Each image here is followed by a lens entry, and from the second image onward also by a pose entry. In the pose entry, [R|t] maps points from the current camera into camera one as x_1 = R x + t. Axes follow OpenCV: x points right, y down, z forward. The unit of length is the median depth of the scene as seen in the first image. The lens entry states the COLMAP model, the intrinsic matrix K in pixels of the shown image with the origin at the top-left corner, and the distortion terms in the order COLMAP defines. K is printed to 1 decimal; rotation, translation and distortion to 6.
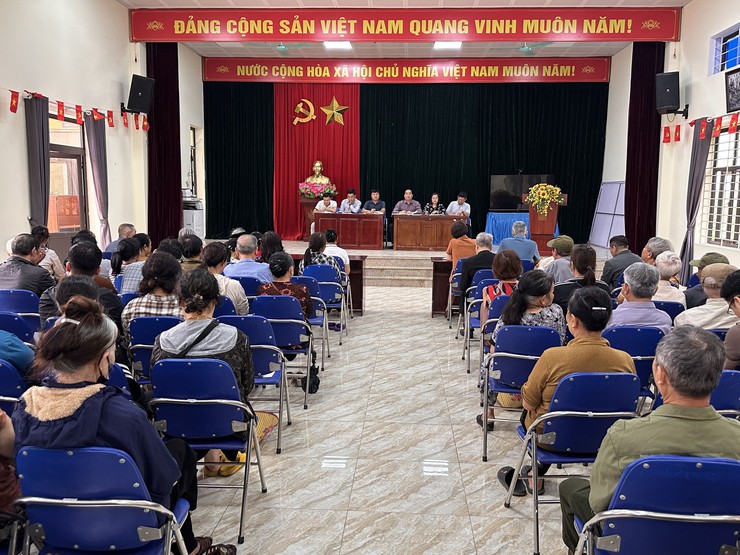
lens RADIAL K [[624.2, 0, 367.6], [0, 624.2, 281.2], [0, 0, 1]] dist [0.125523, 0.001975]
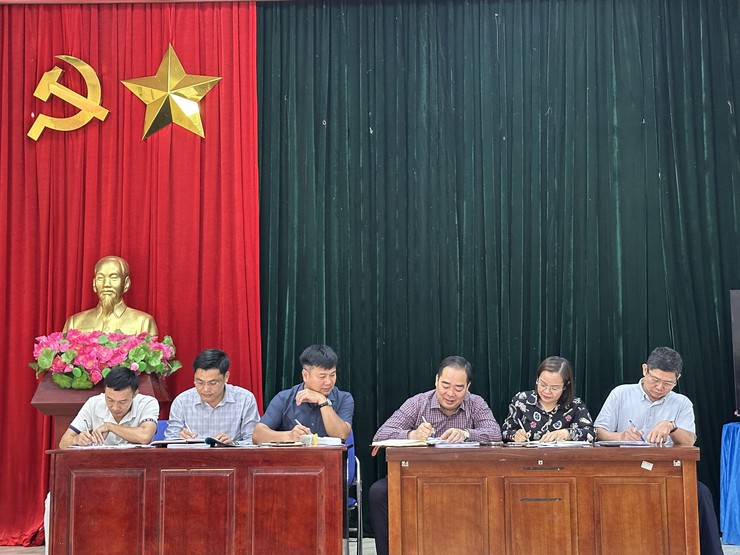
lens RADIAL K [[1255.9, 0, 369.1], [0, 1255.9, 278.7], [0, 0, 1]] dist [0.053842, 0.000000]
pose [[0.999198, -0.023547, 0.032387, 0.019447], [0.029885, 0.976857, -0.211796, -0.061451], [-0.026650, 0.212594, 0.976777, 0.467986]]
